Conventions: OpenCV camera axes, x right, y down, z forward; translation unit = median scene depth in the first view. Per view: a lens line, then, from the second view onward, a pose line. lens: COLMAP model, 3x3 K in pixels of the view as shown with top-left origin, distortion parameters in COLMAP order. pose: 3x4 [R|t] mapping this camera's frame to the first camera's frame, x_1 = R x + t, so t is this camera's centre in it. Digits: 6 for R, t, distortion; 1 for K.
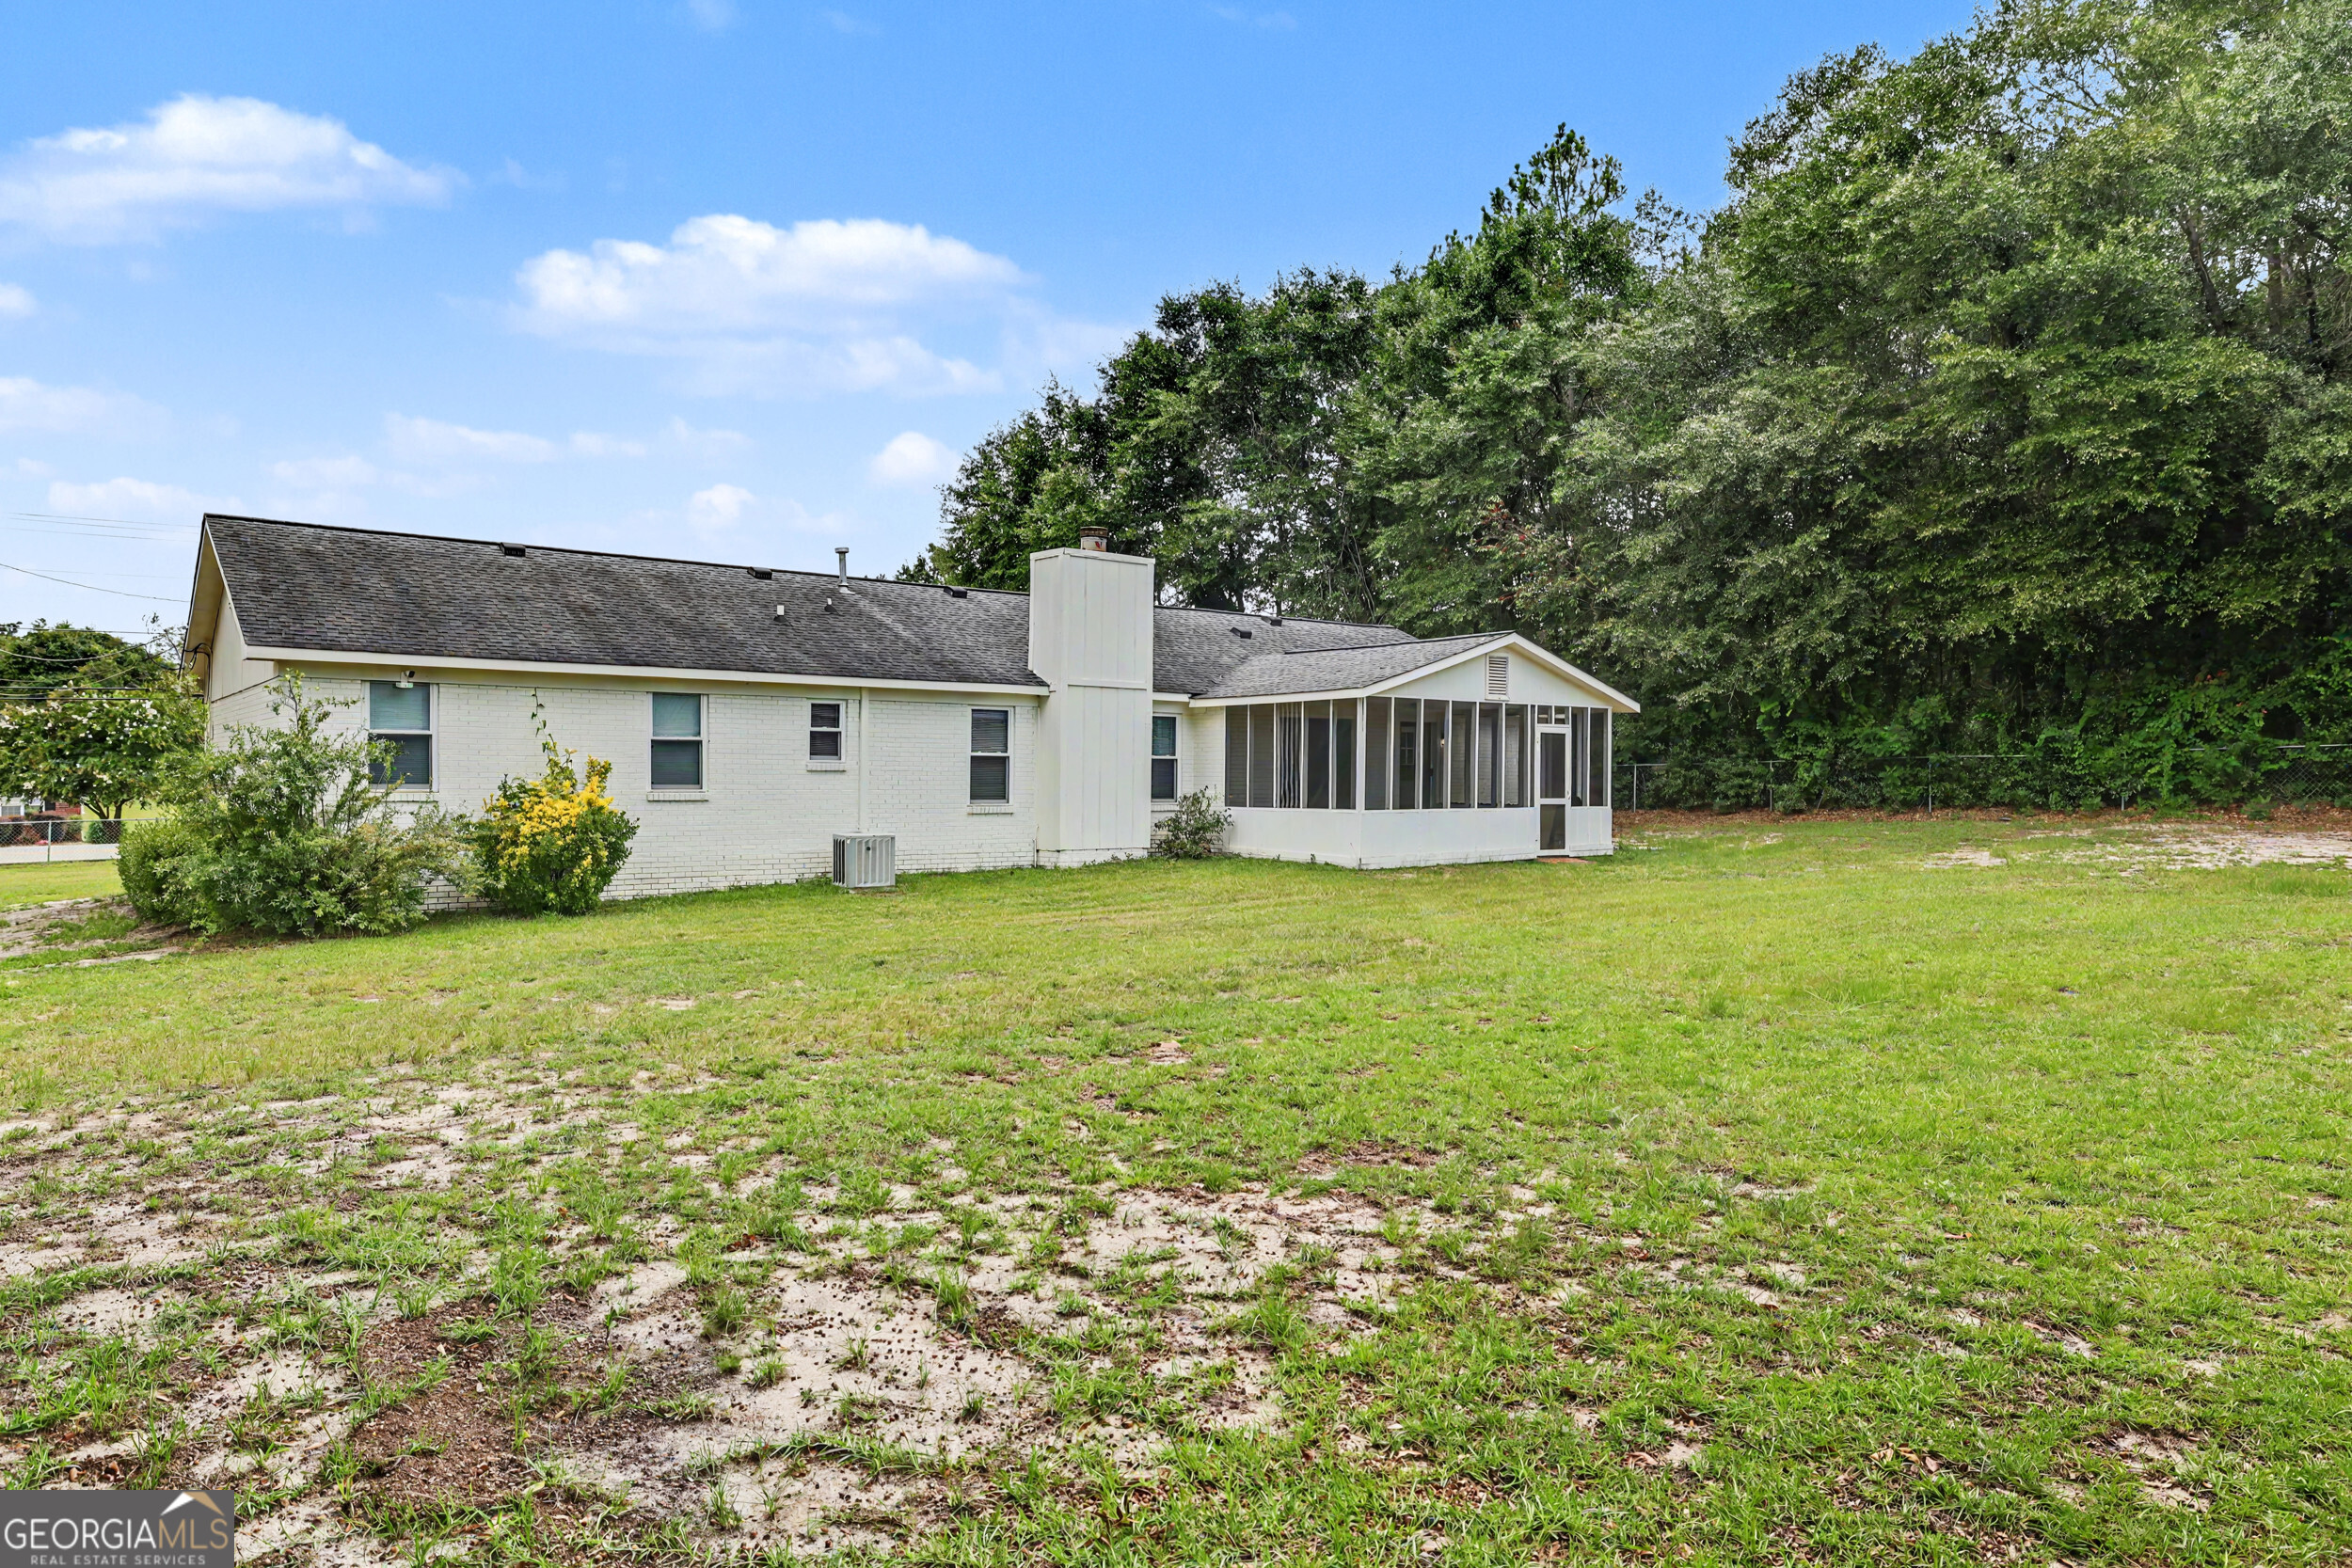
lens RADIAL K [[1486.5, 0, 1176.0], [0, 1486.5, 784.0], [0, 0, 1]] dist [-0.012408, 0.032975]
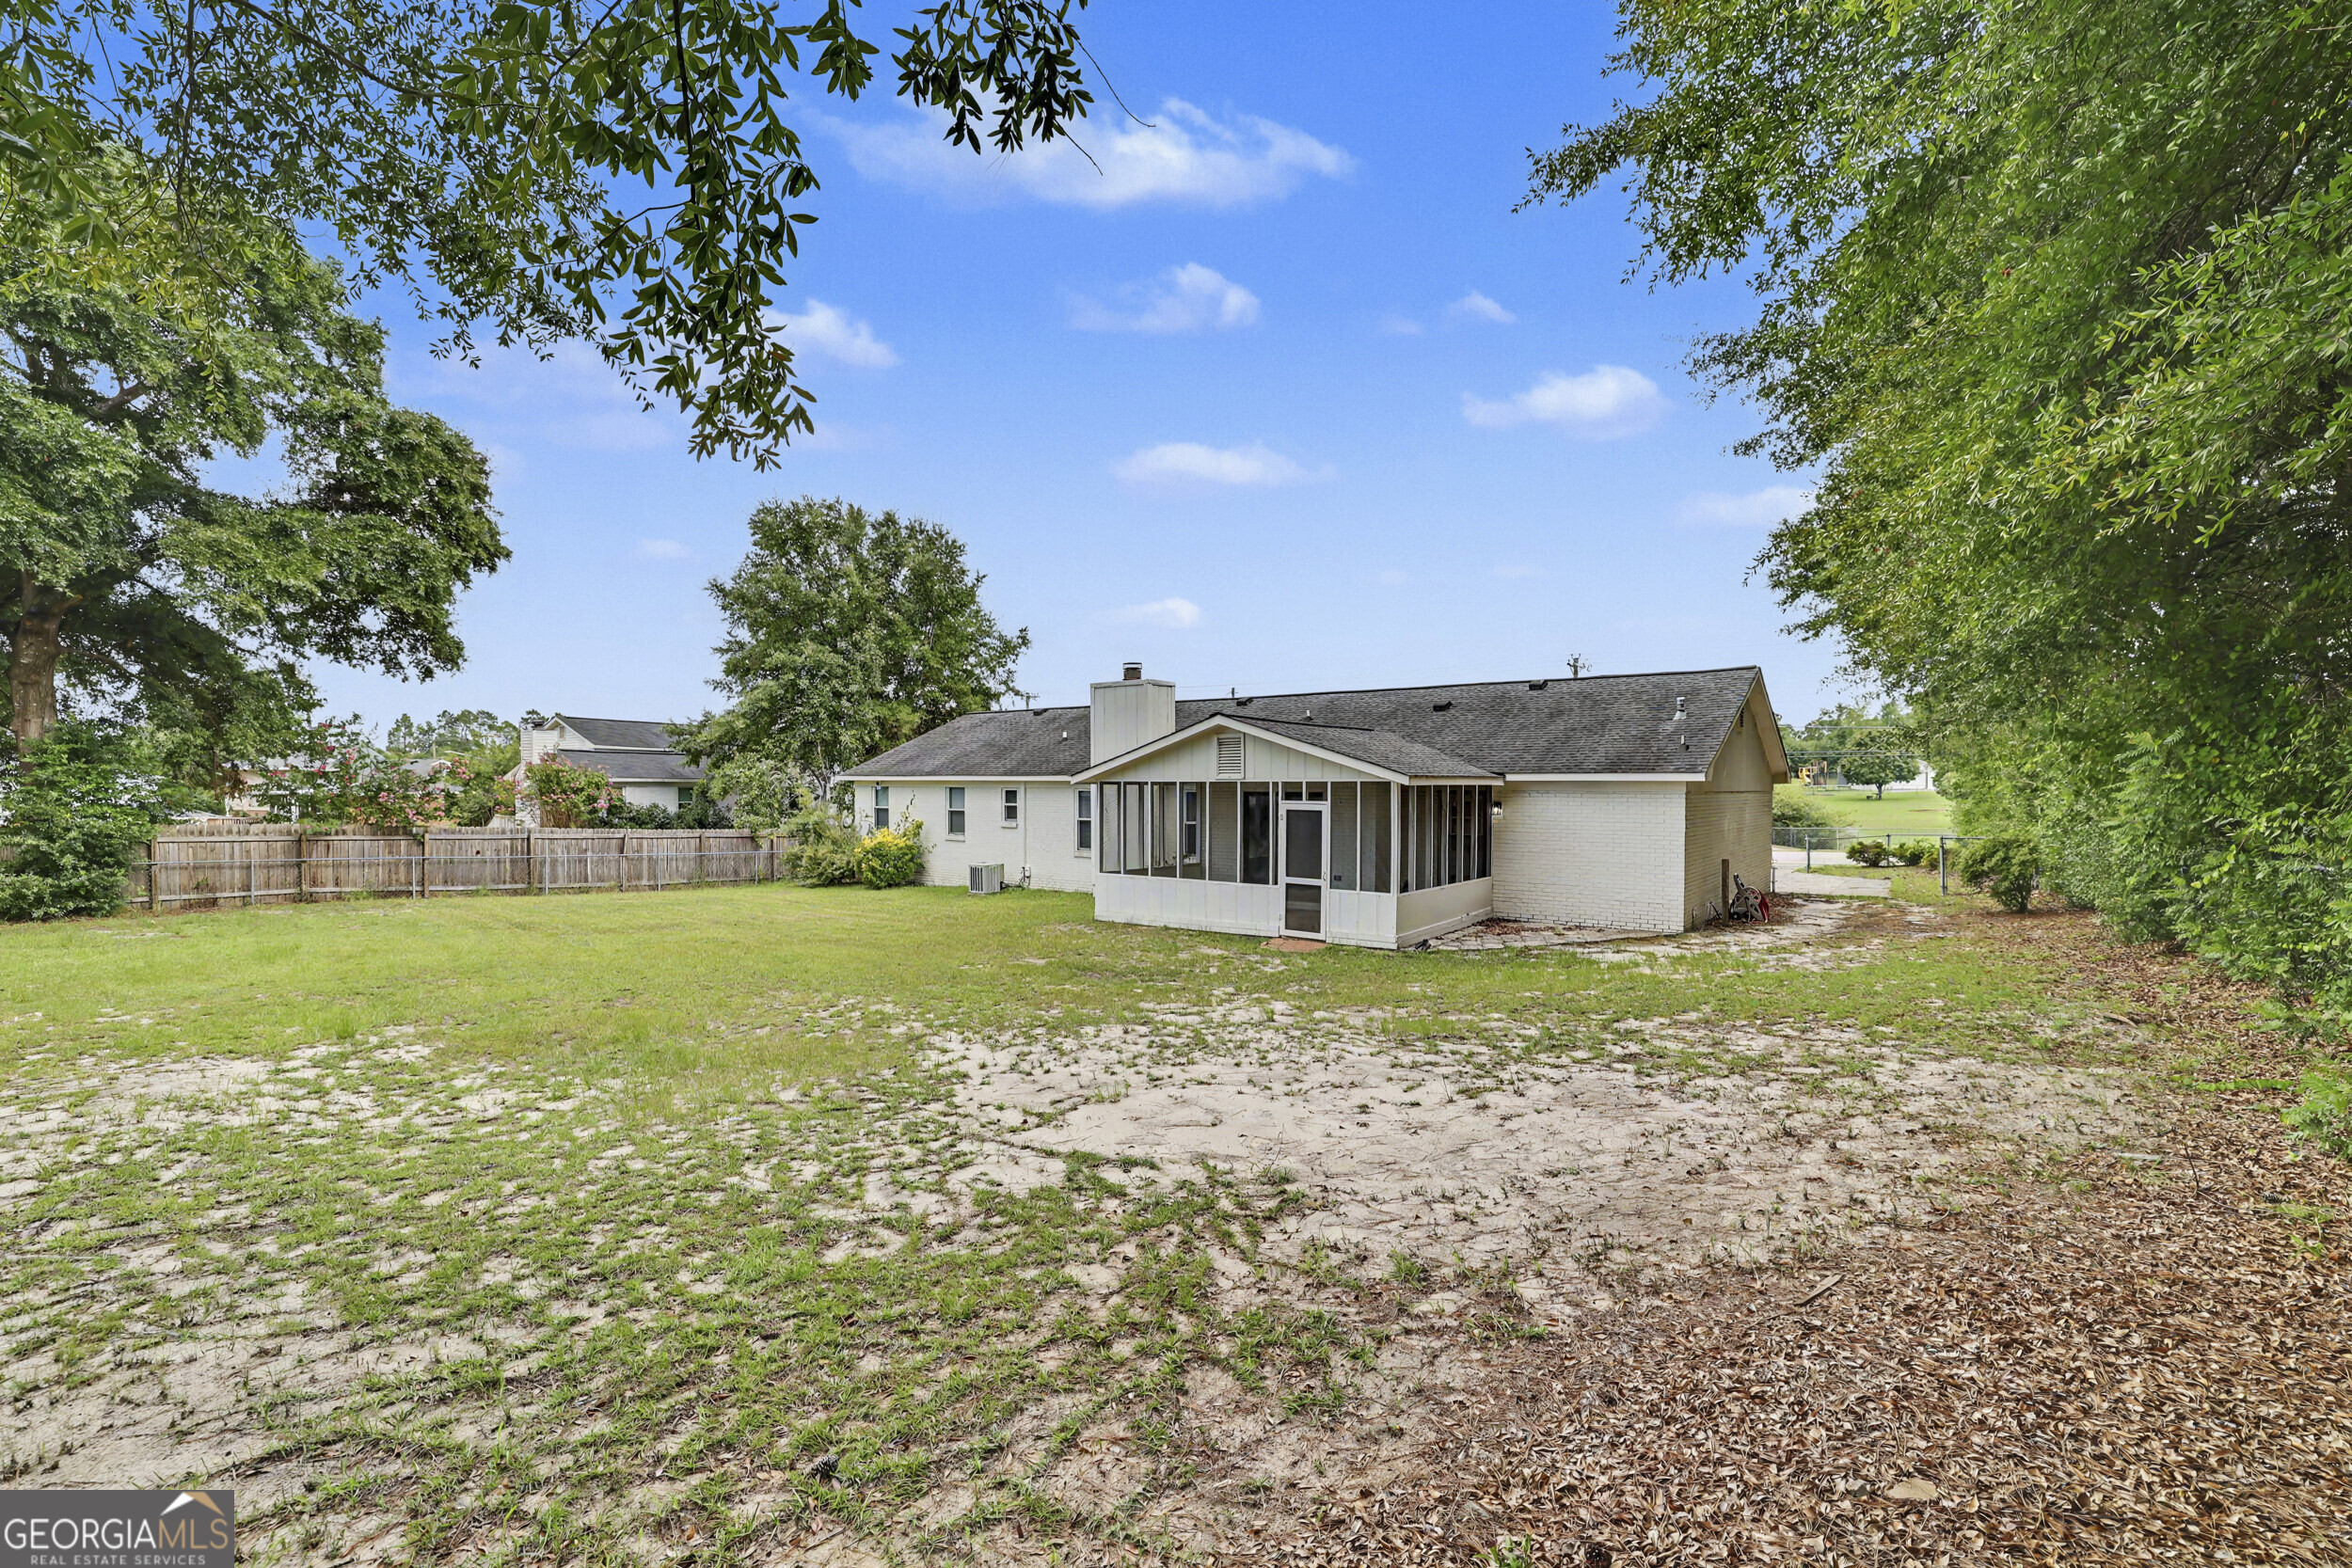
lens RADIAL K [[1054.1, 0, 1136.1], [0, 1054.1, 790.8], [0, 0, 1]] dist [-0.057203, -0.000093]
pose [[0.215574, 0.000764, -0.976487, 1.100371], [-0.005772, 0.999983, -0.000492, -0.056598], [0.976471, 0.005742, 0.215574, 0.918471]]
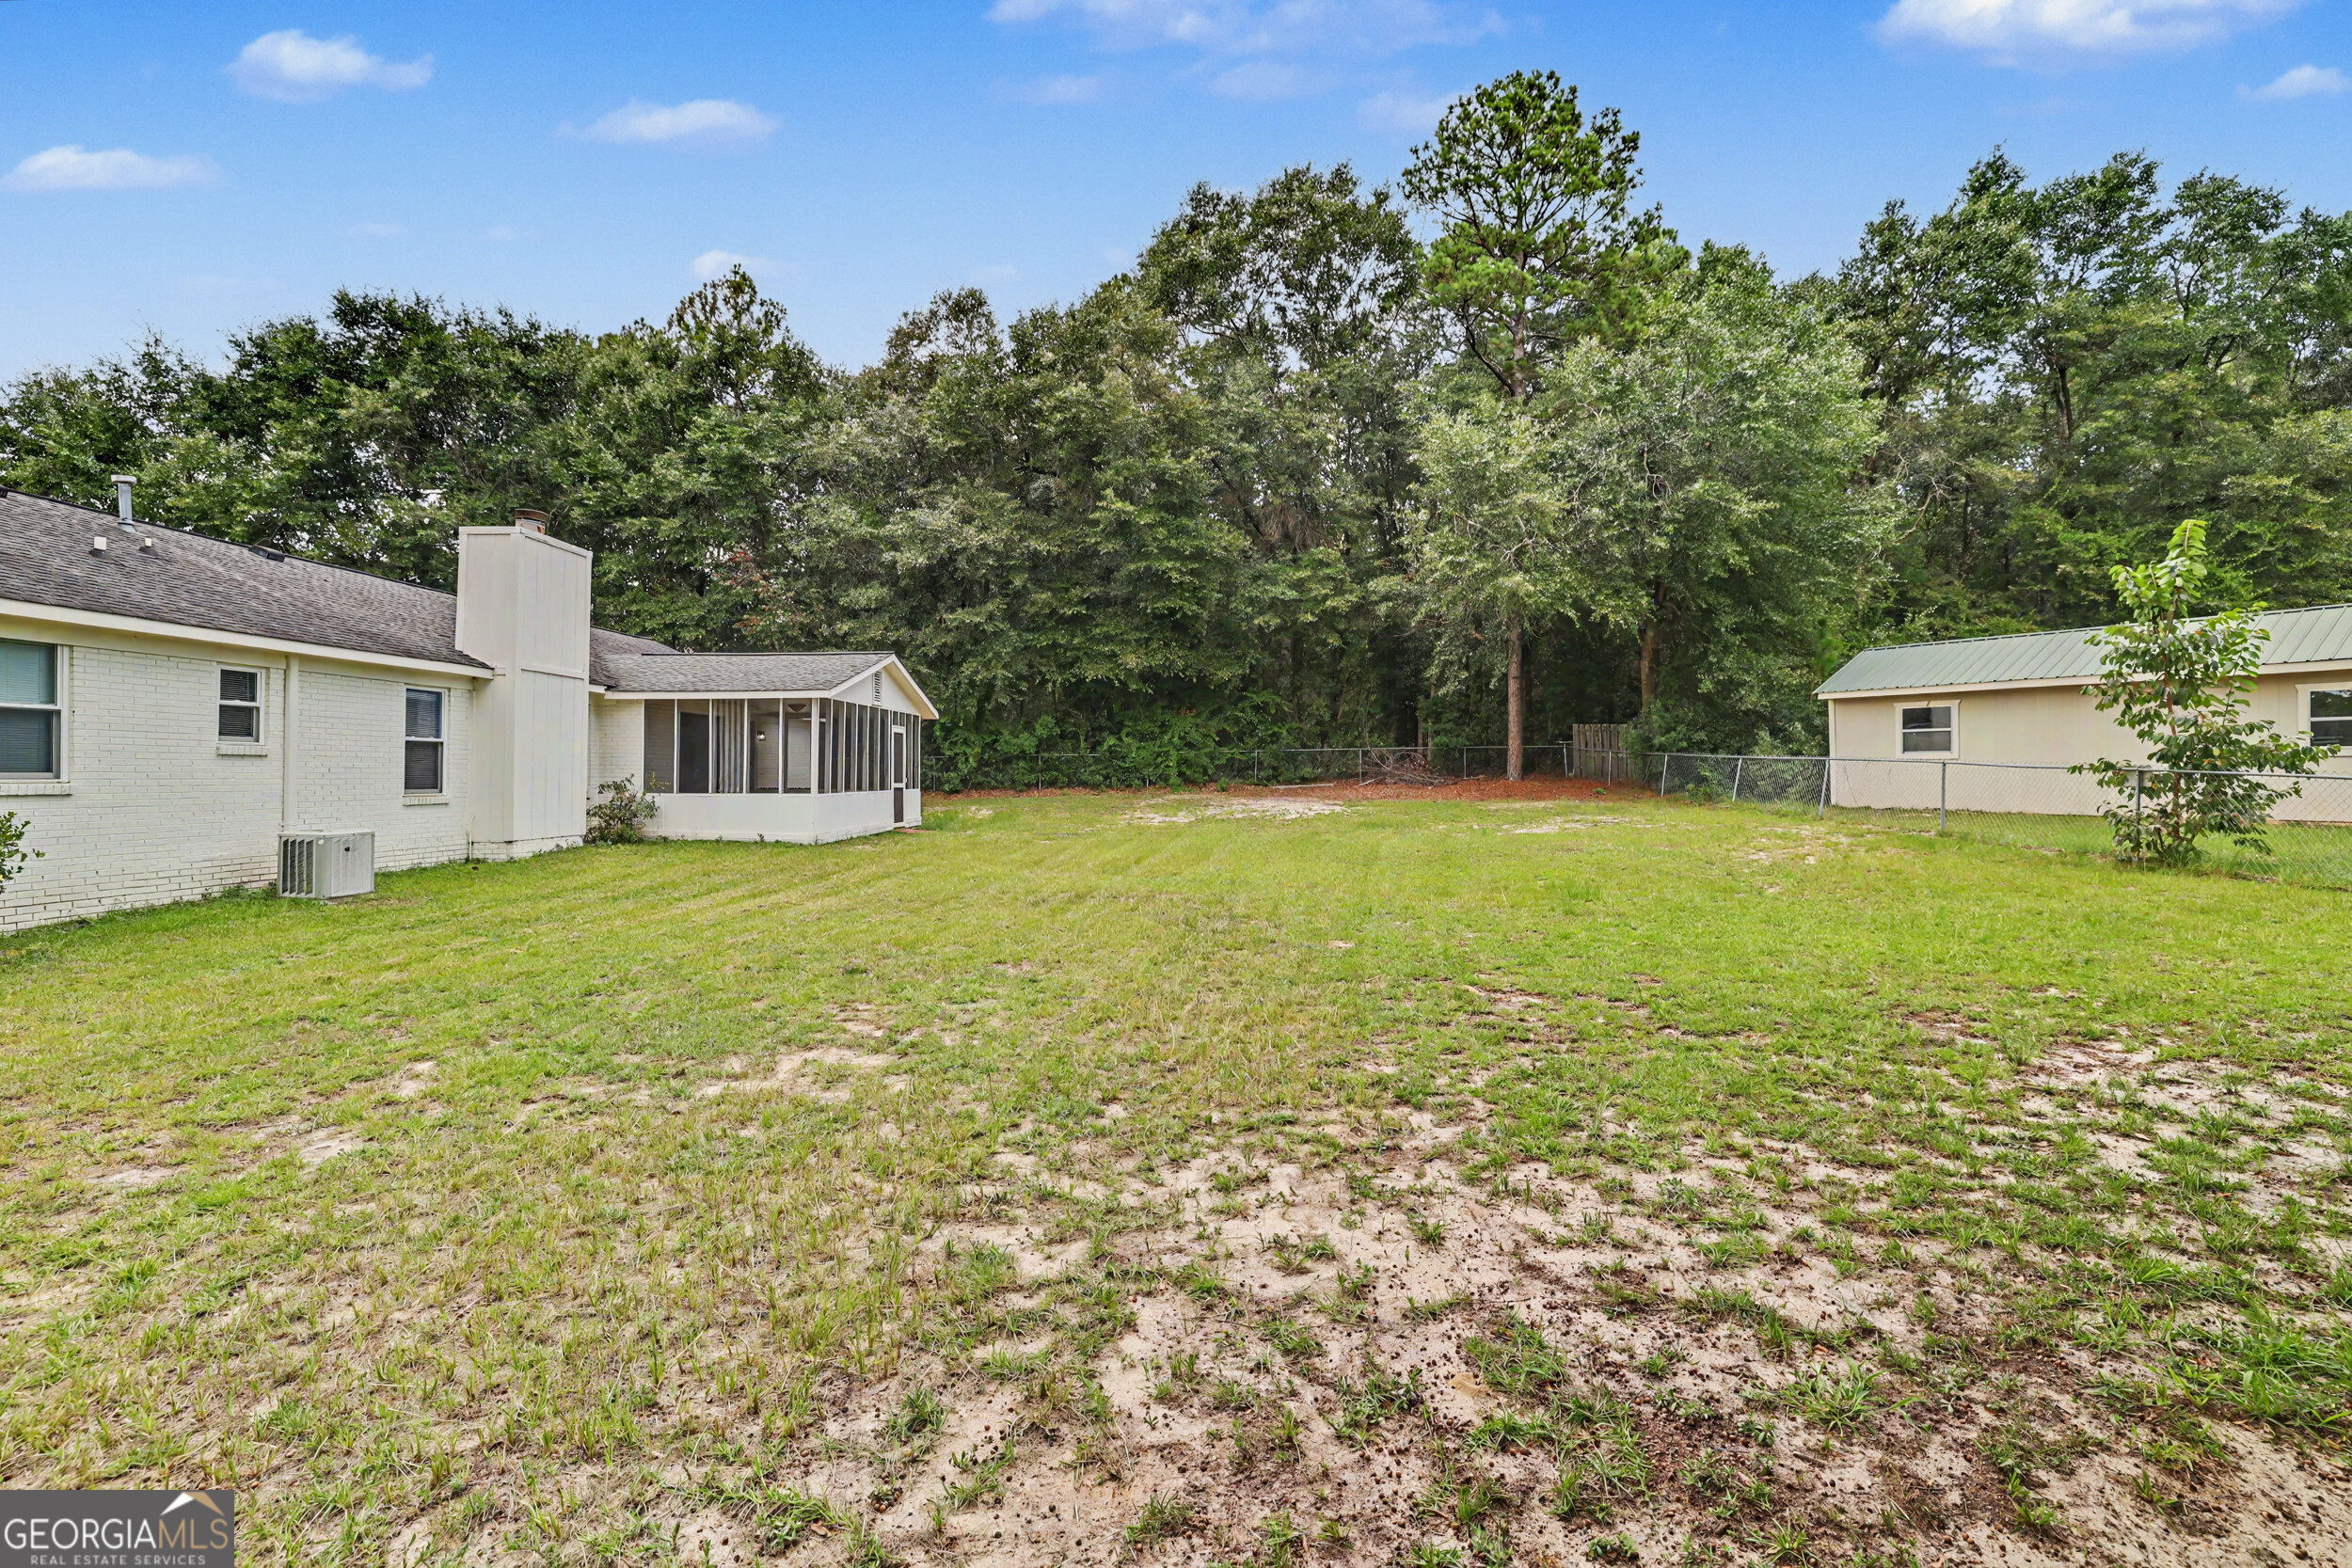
lens RADIAL K [[1026.3, 0, 1176.0], [0, 1026.3, 784.0], [0, 0, 1]] dist [-0.054587, 0.020053]
pose [[0.652165, -0.009079, 0.758022, -0.328594], [0.002747, 0.999950, 0.009613, 0.003123], [-0.758072, -0.004187, 0.652158, 0.284311]]
